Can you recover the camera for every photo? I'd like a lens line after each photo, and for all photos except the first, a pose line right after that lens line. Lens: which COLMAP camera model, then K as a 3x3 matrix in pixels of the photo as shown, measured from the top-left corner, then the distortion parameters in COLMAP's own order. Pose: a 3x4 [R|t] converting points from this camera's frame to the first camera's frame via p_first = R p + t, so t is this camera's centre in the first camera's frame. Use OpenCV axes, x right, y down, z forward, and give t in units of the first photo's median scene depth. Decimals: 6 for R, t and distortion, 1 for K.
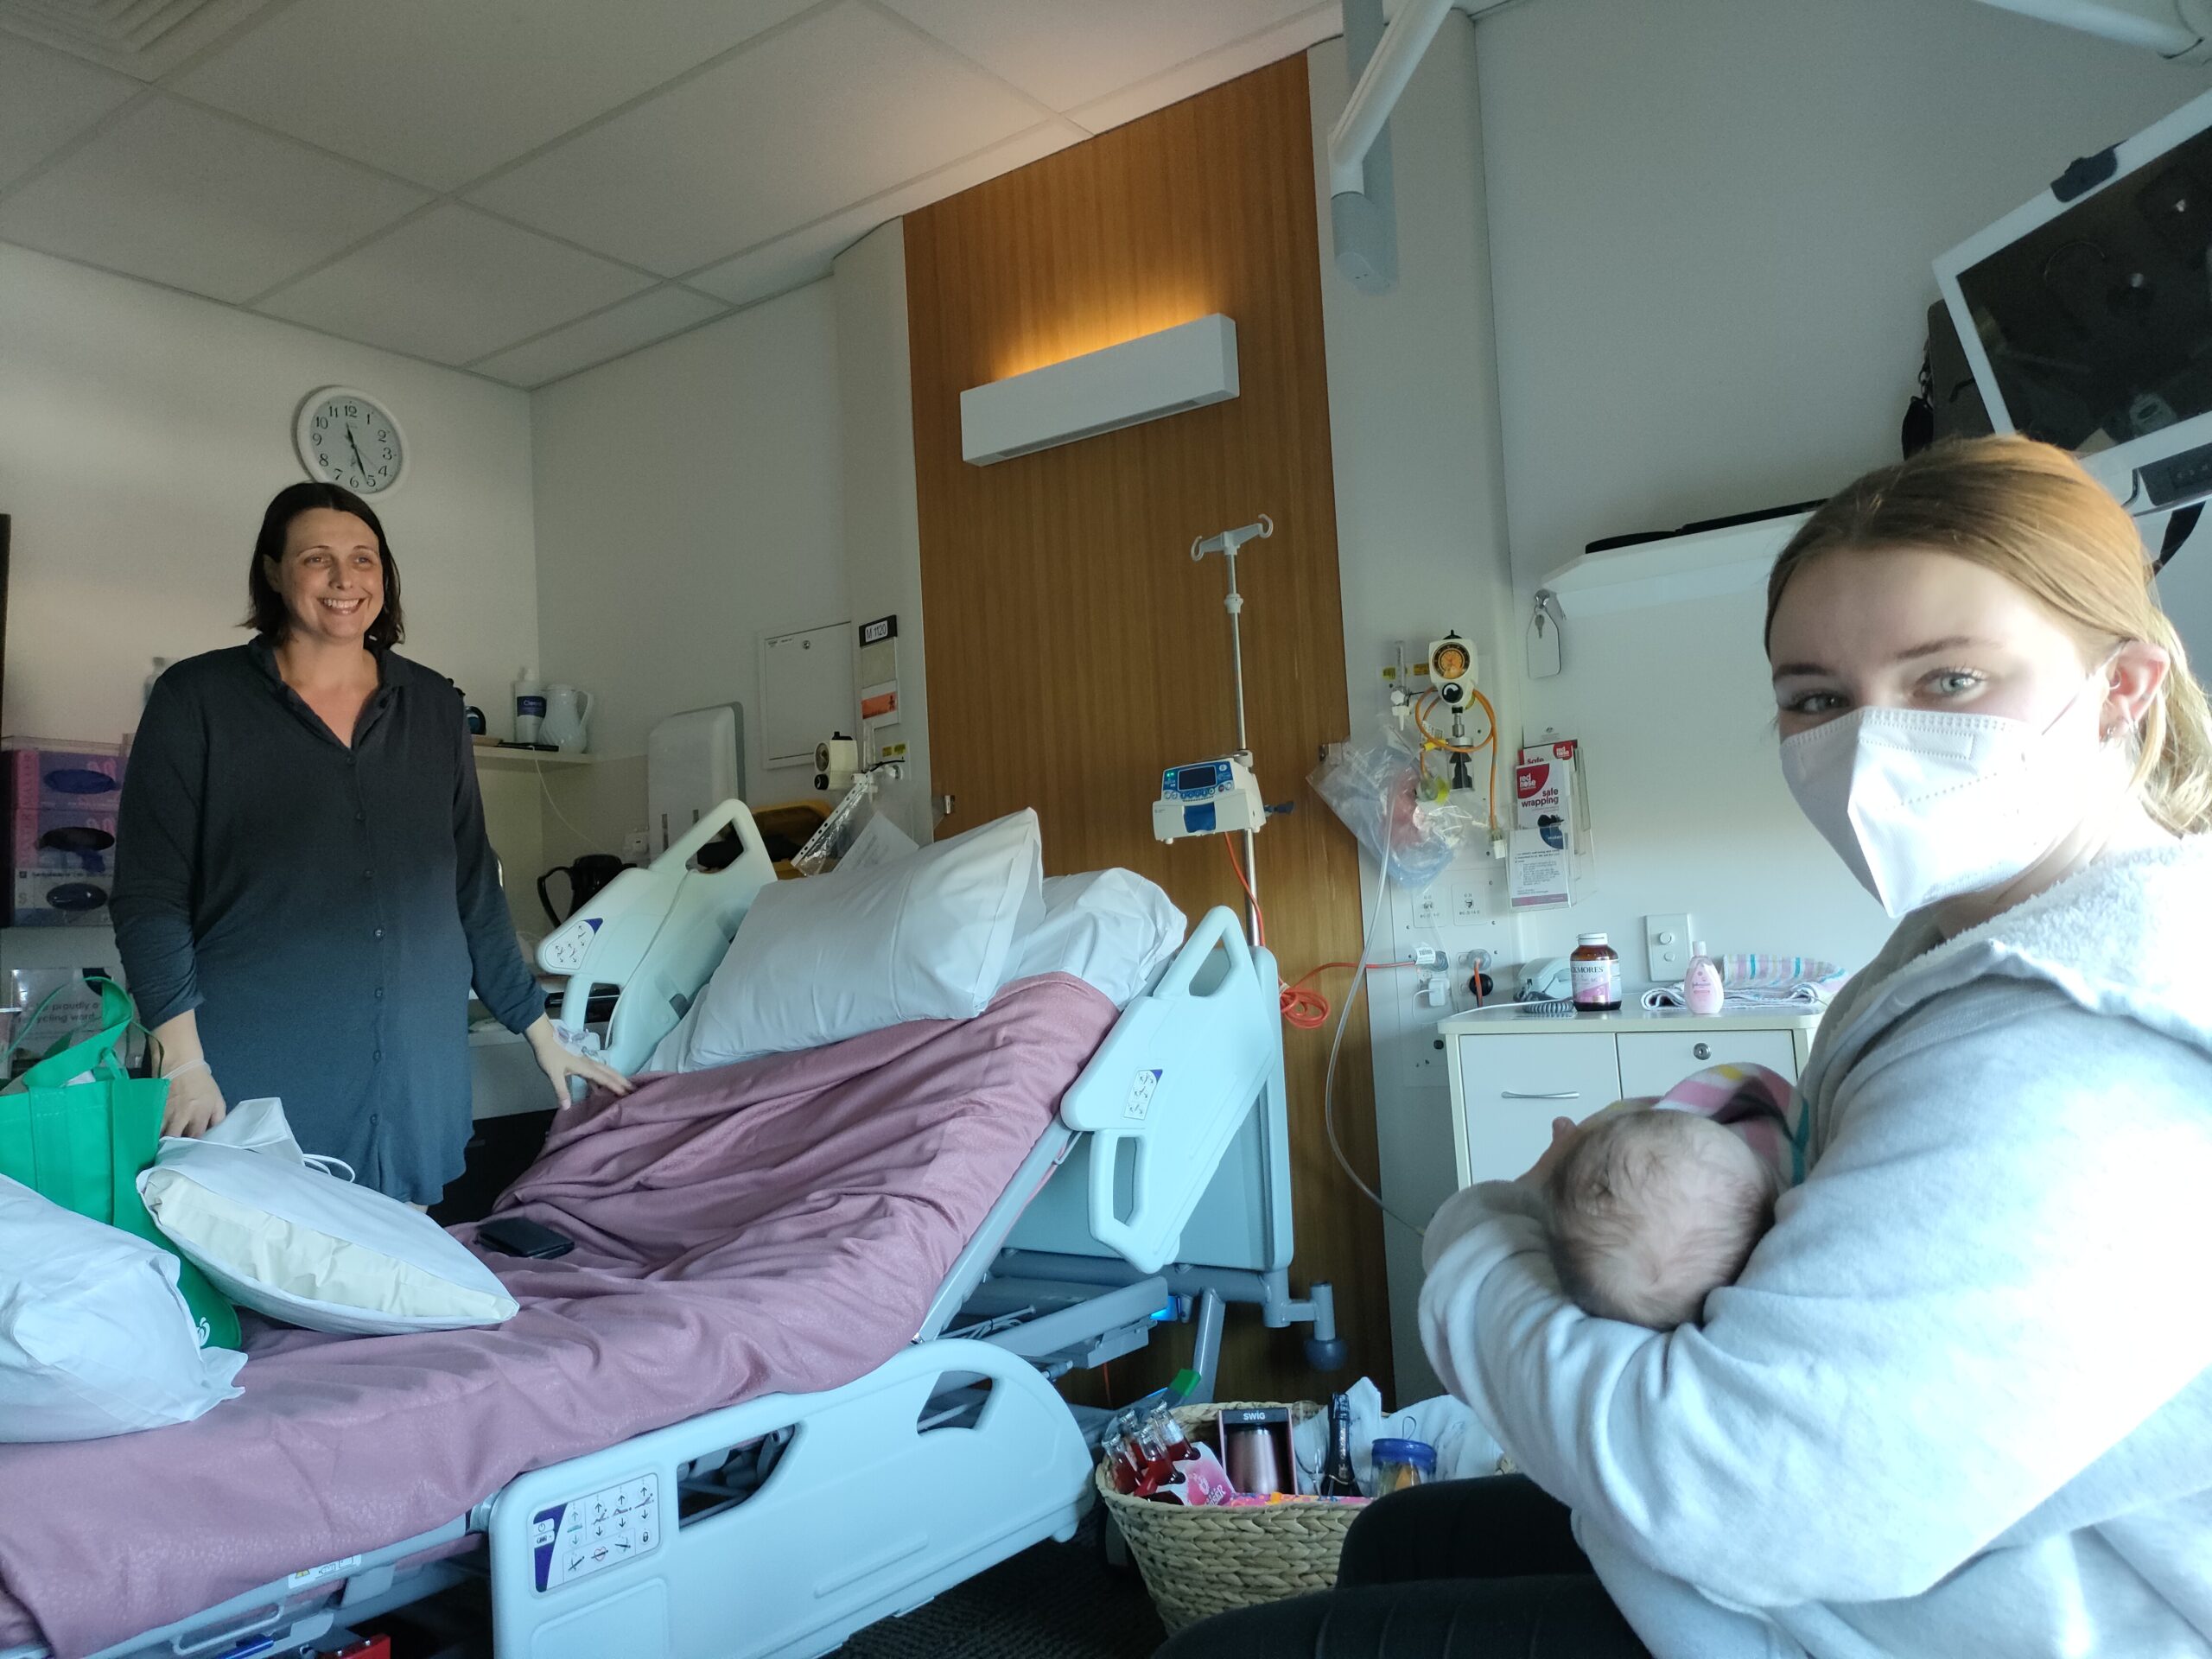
lens RADIAL K [[1632.5, 0, 1104.5], [0, 1632.5, 874.7], [0, 0, 1]] dist [0.013036, -0.000274]
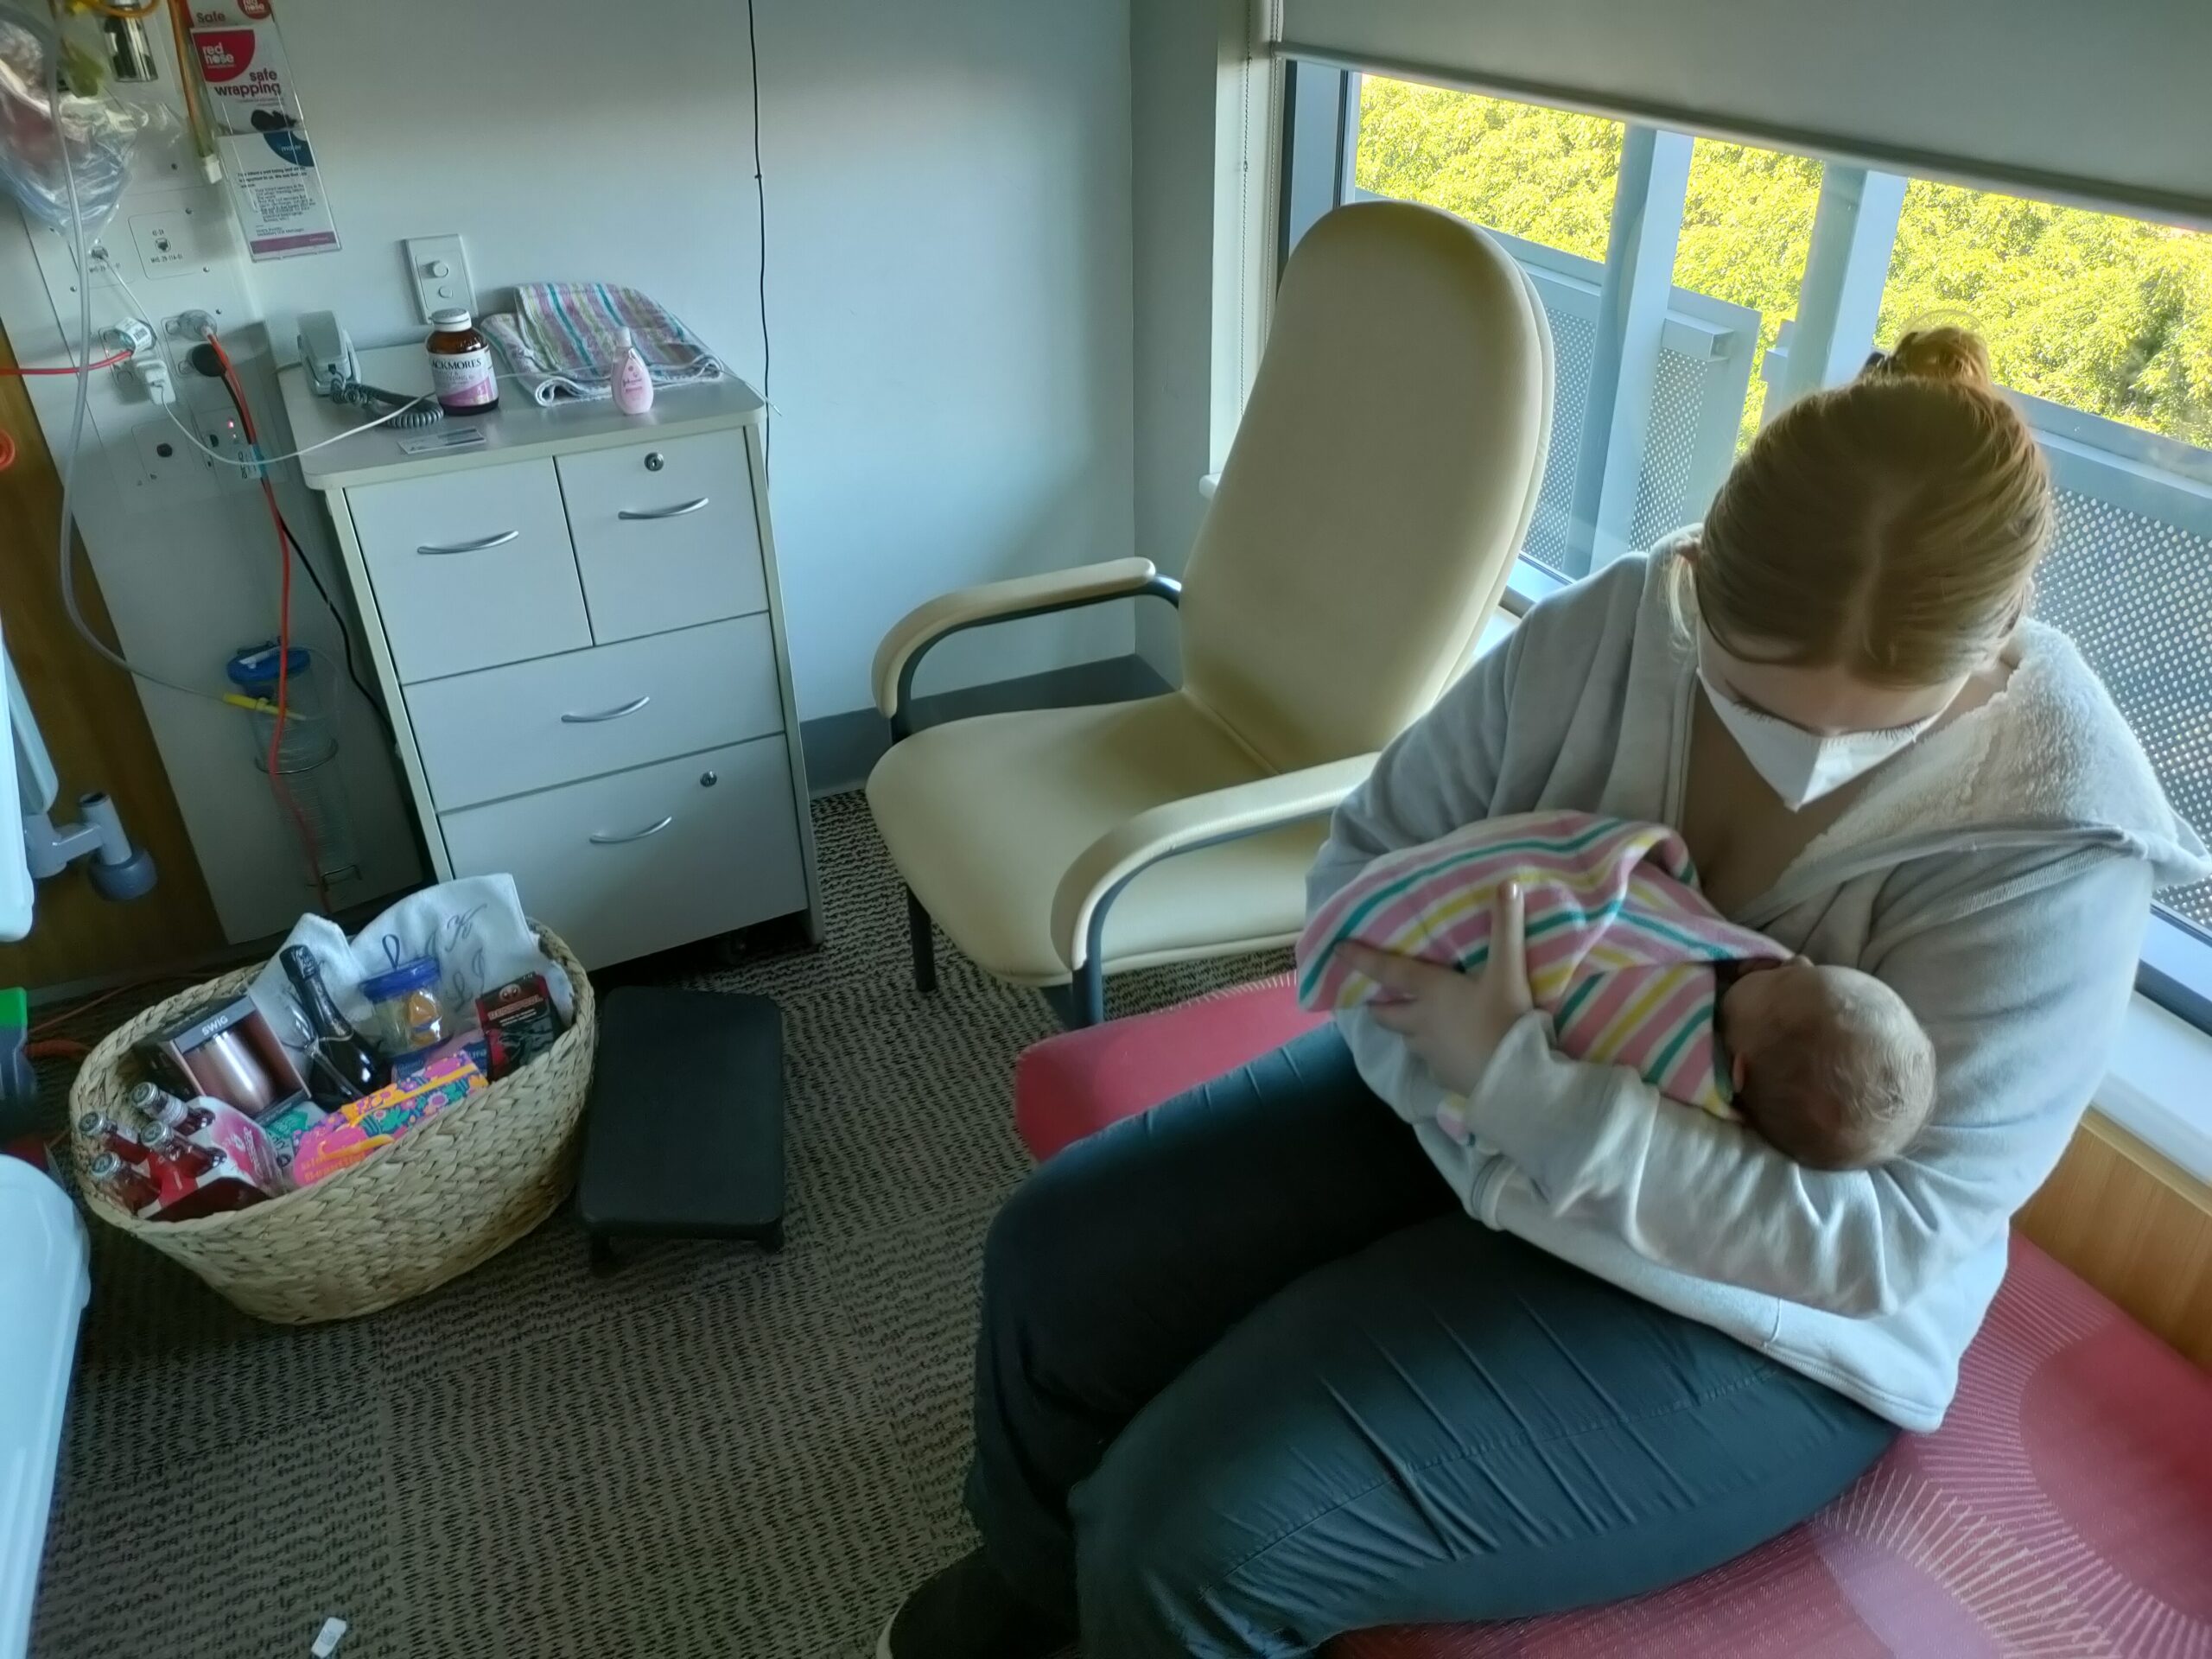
lens RADIAL K [[1632.5, 0, 1104.5], [0, 1632.5, 874.7], [0, 0, 1]] dist [0.013036, -0.000274]
pose [[0.517809, -0.430264, 0.739423, -0.215063], [-0.042683, 0.850251, 0.524645, -0.146571], [-0.854431, -0.303227, 0.421902, 0.288767]]
